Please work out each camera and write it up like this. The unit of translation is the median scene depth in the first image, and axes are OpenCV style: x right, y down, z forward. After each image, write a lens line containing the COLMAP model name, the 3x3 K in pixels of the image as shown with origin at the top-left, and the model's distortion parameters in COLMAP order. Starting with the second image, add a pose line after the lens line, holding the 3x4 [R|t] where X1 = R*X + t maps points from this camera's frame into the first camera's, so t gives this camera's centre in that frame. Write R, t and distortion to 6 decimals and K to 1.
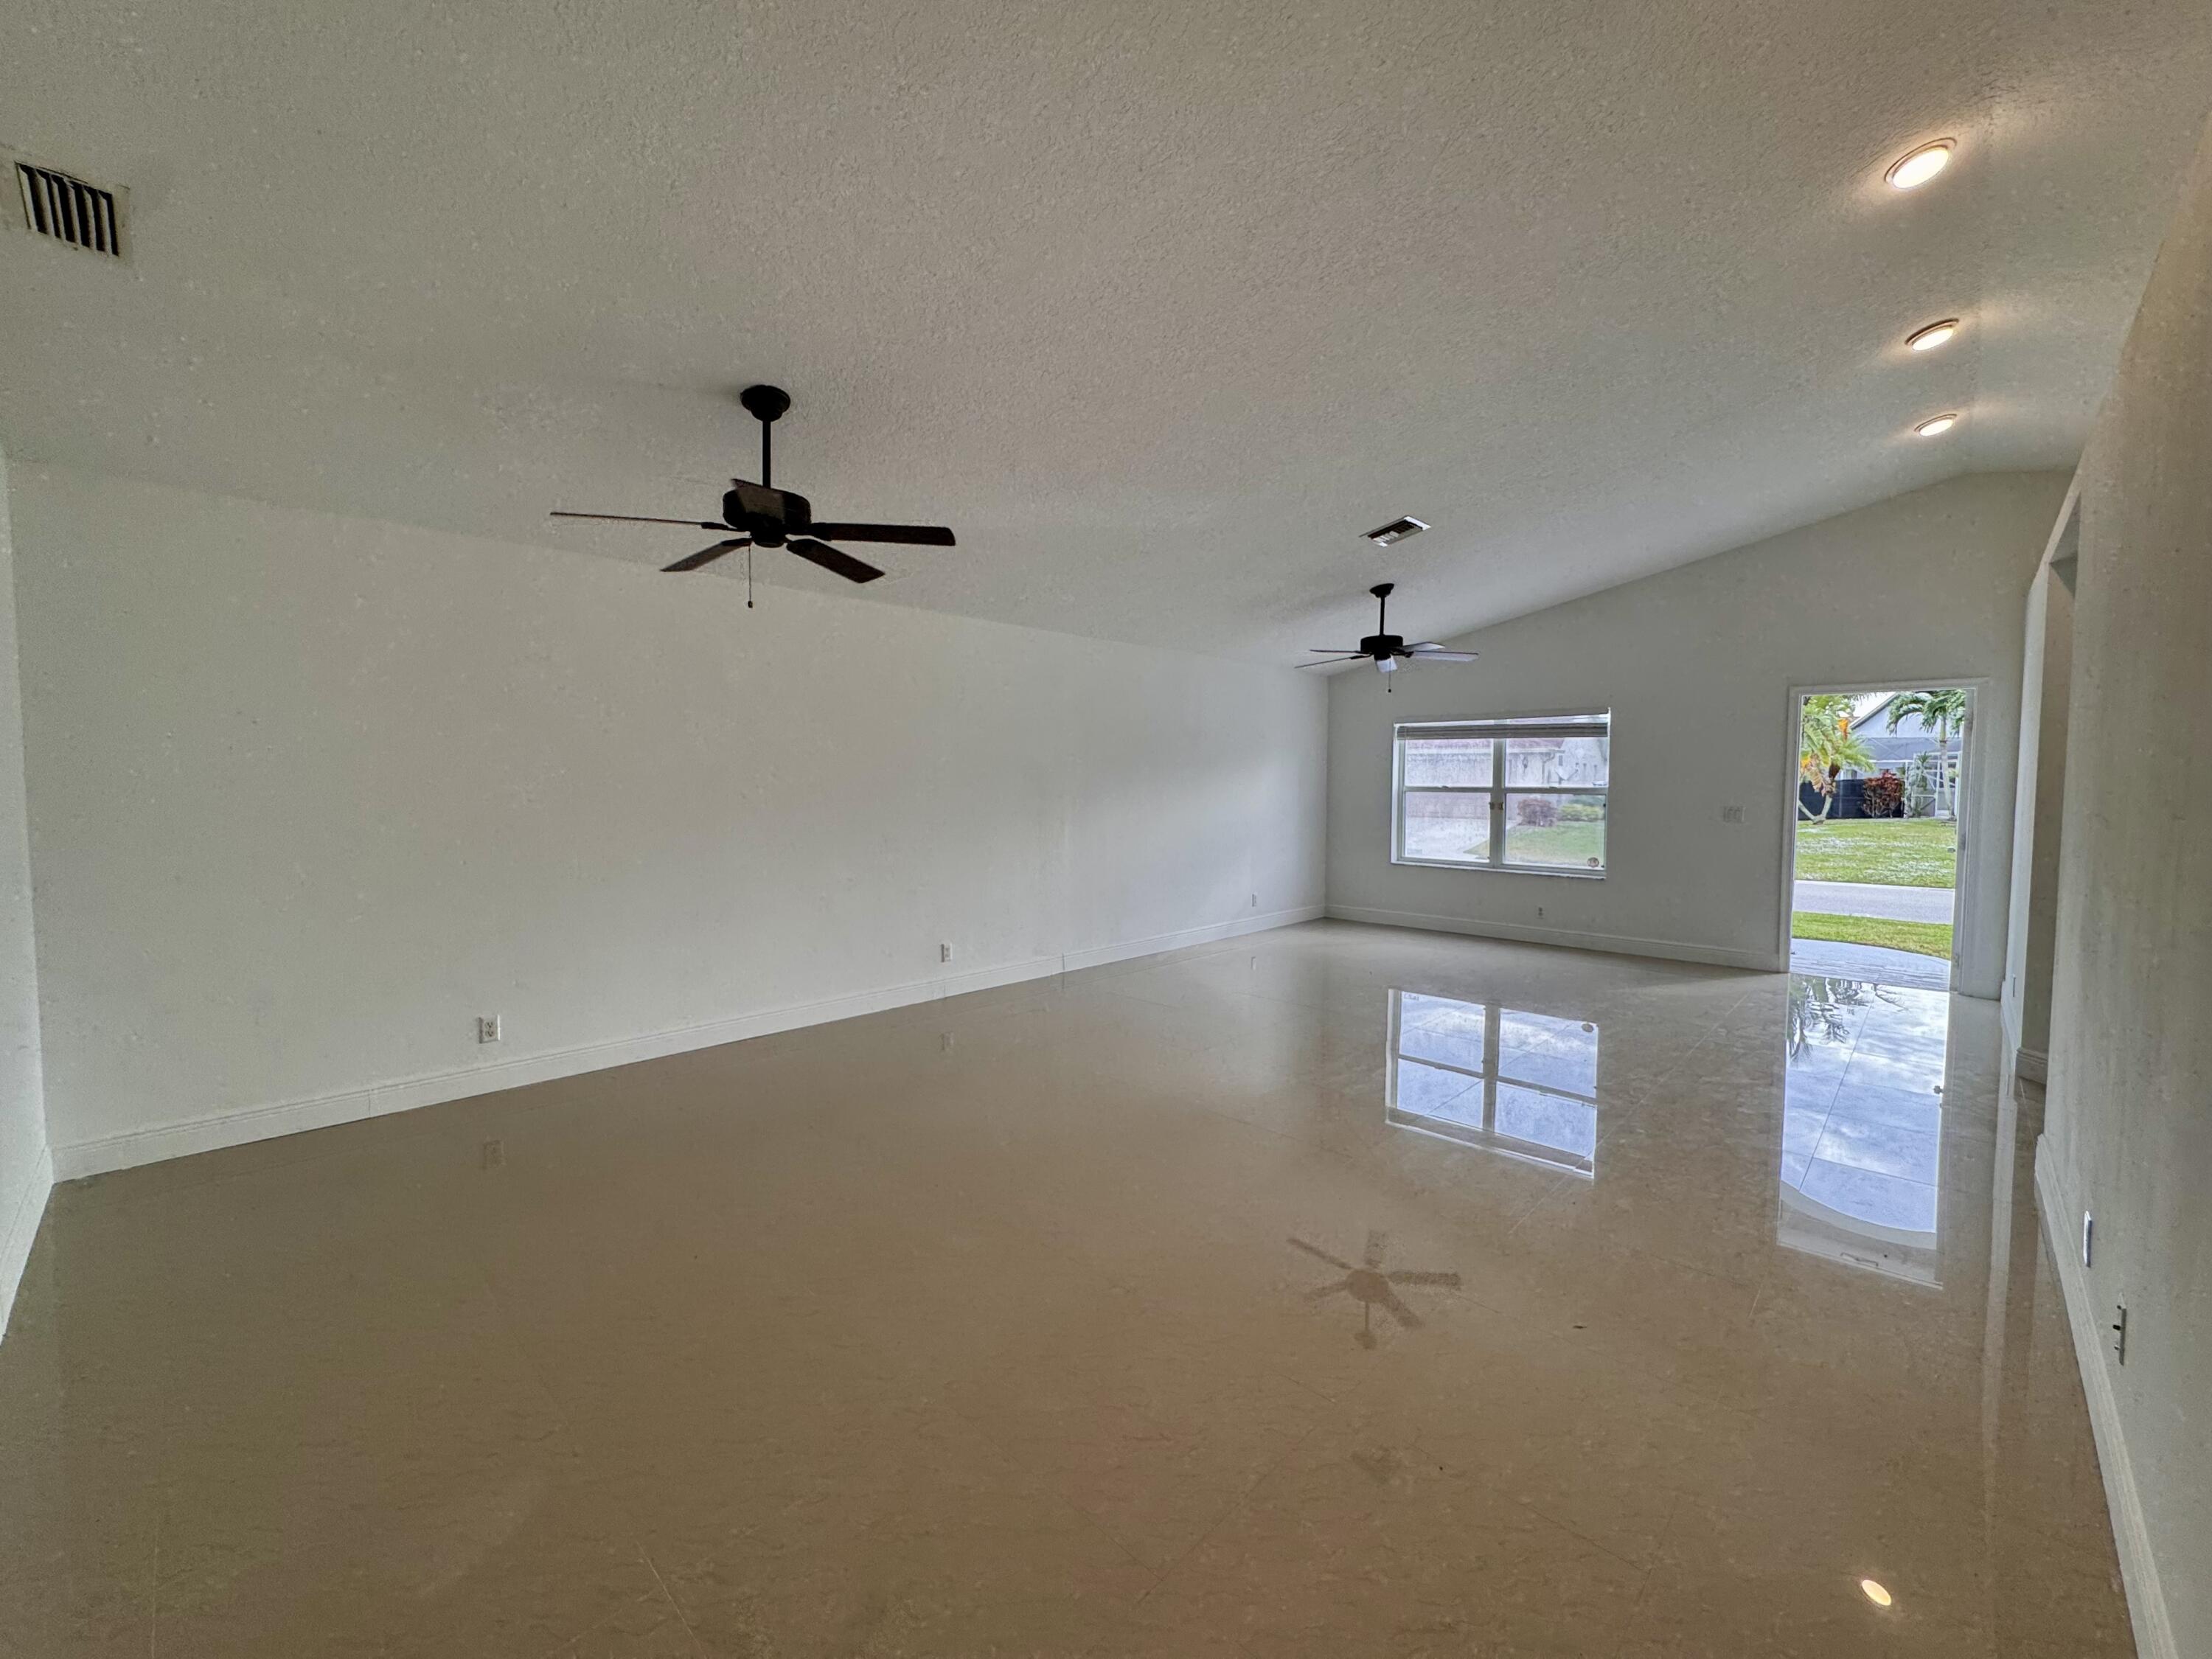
lens RADIAL K [[887.8, 0, 1104.4], [0, 887.8, 818.6], [0, 0, 1]] dist [-0.008750, 0.000398]
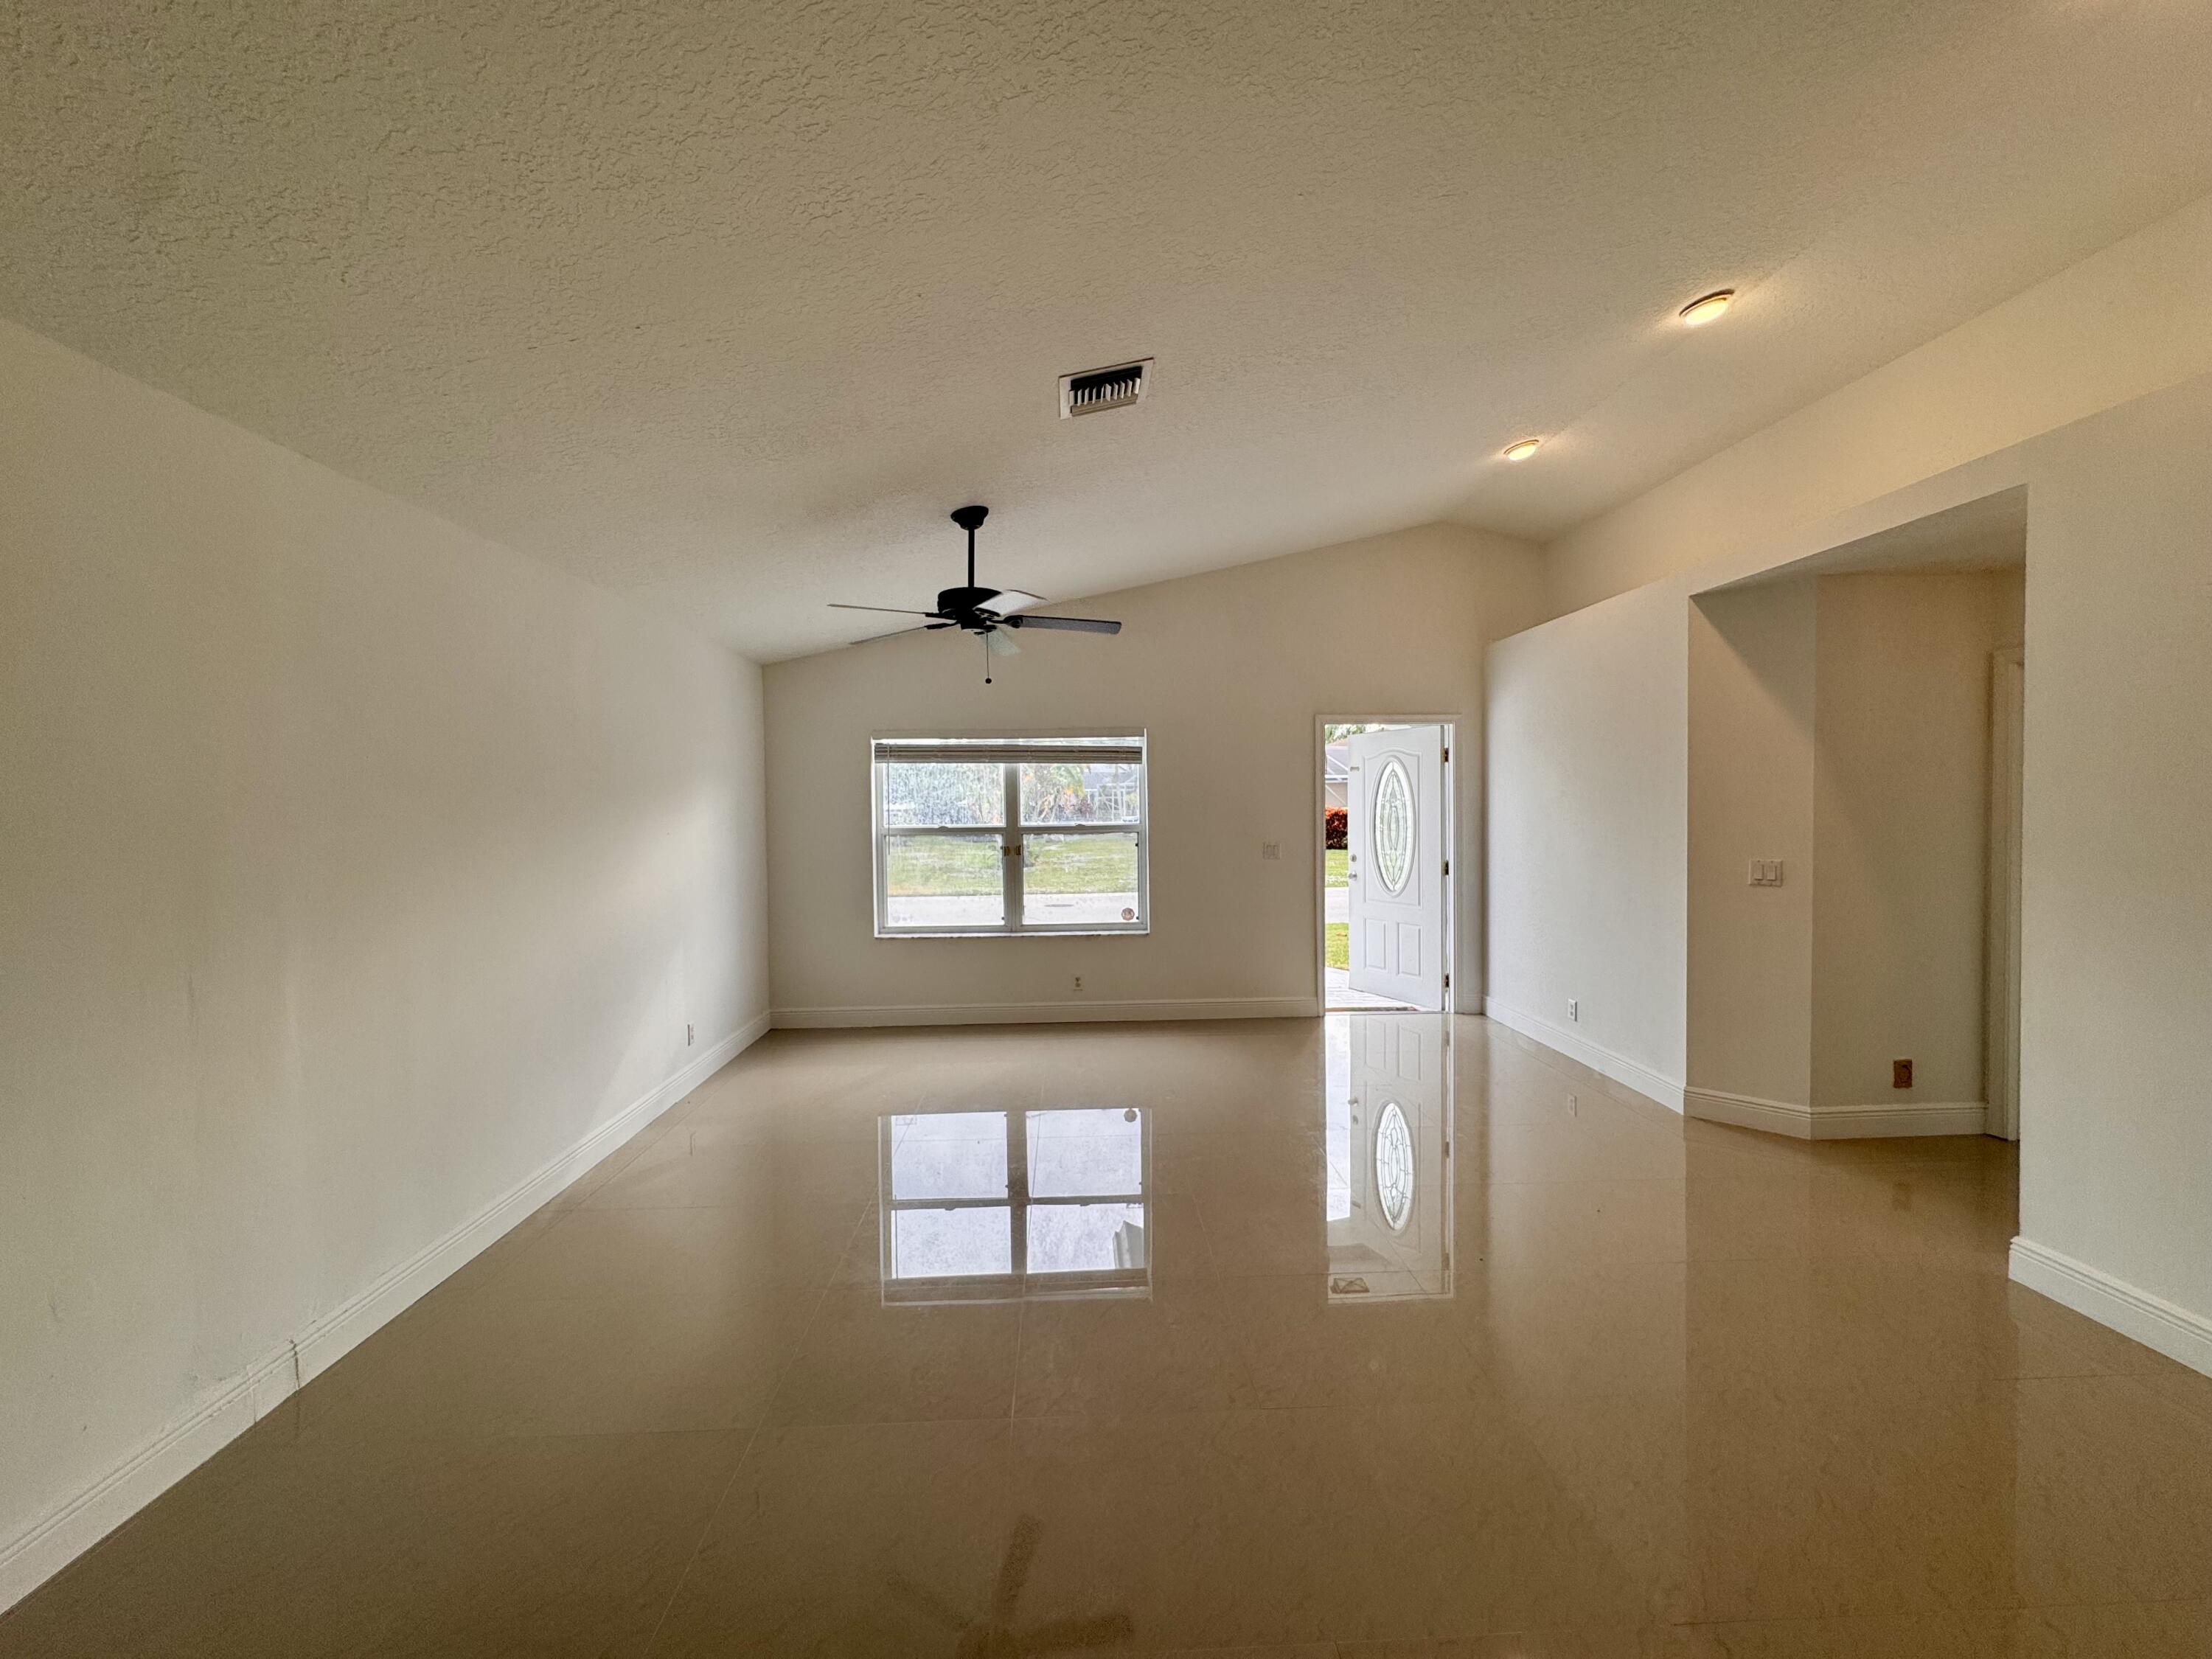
lens RADIAL K [[887.8, 0, 1116.8], [0, 887.8, 837.6], [0, 0, 1]] dist [-0.008750, 0.000398]
pose [[0.684064, -0.037158, 0.728475, -0.056395], [0.043852, 0.998990, 0.009778, -0.029404], [-0.728102, 0.025256, 0.685003, 0.404981]]
